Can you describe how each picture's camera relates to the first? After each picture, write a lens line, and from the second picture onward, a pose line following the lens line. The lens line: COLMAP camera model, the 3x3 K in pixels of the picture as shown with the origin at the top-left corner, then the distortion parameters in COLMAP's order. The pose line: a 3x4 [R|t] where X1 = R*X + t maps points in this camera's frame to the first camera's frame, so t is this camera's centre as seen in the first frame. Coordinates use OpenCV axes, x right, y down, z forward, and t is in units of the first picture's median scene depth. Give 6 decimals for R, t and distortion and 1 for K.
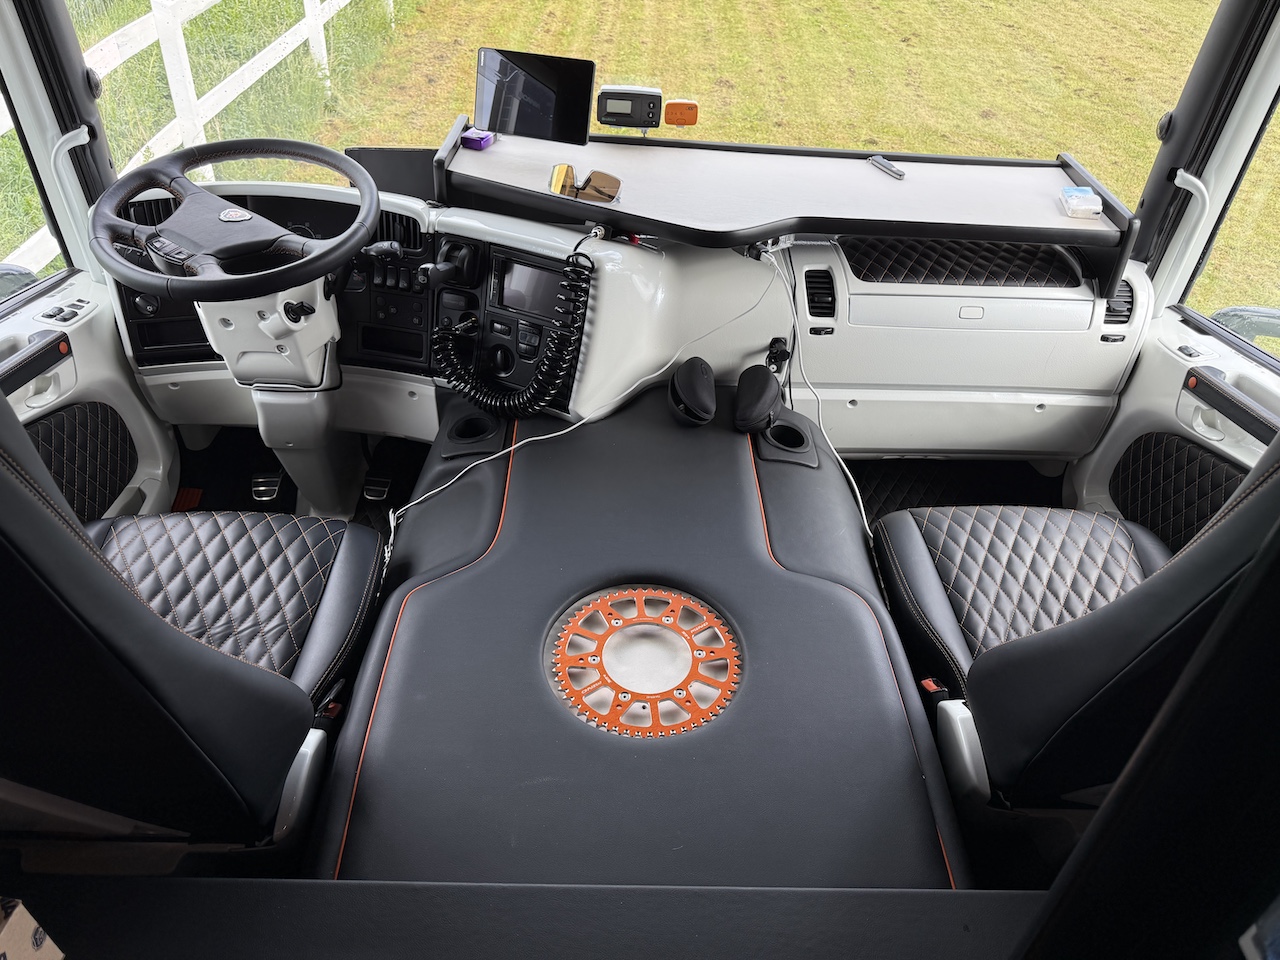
lens RADIAL K [[901.4, 0, 646.6], [0, 901.4, 495.9], [0, 0, 1]] dist [0.001141, -0.003363]
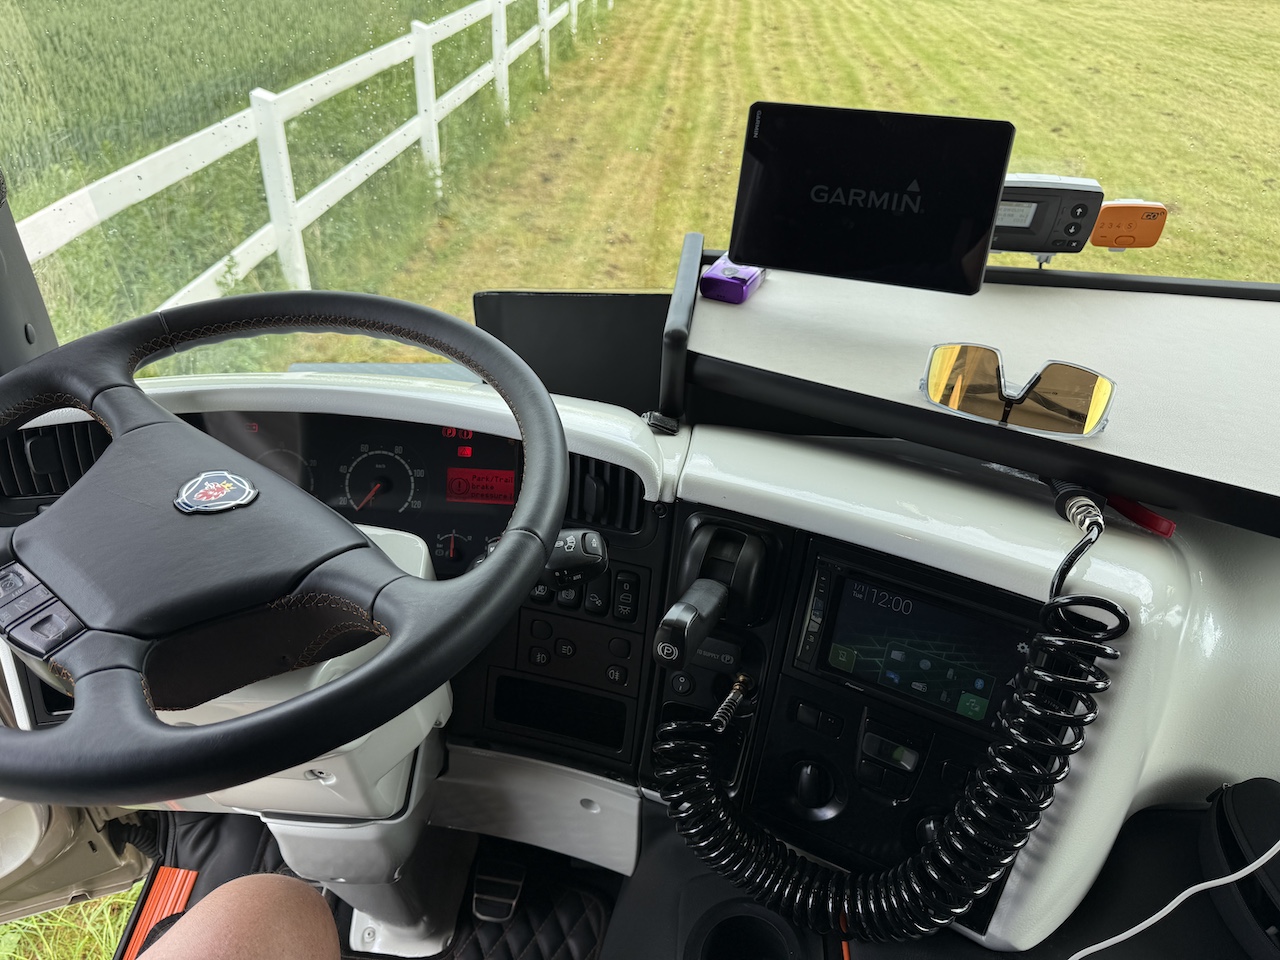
lens RADIAL K [[904.3, 0, 654.4], [0, 904.3, 505.2], [0, 0, 1]] dist [0.020022, -0.023772]
pose [[0.996004, 0.019568, -0.087133, -0.051605], [-0.026995, 0.996025, -0.084888, -0.063068], [0.085126, 0.086901, 0.992573, 0.140448]]
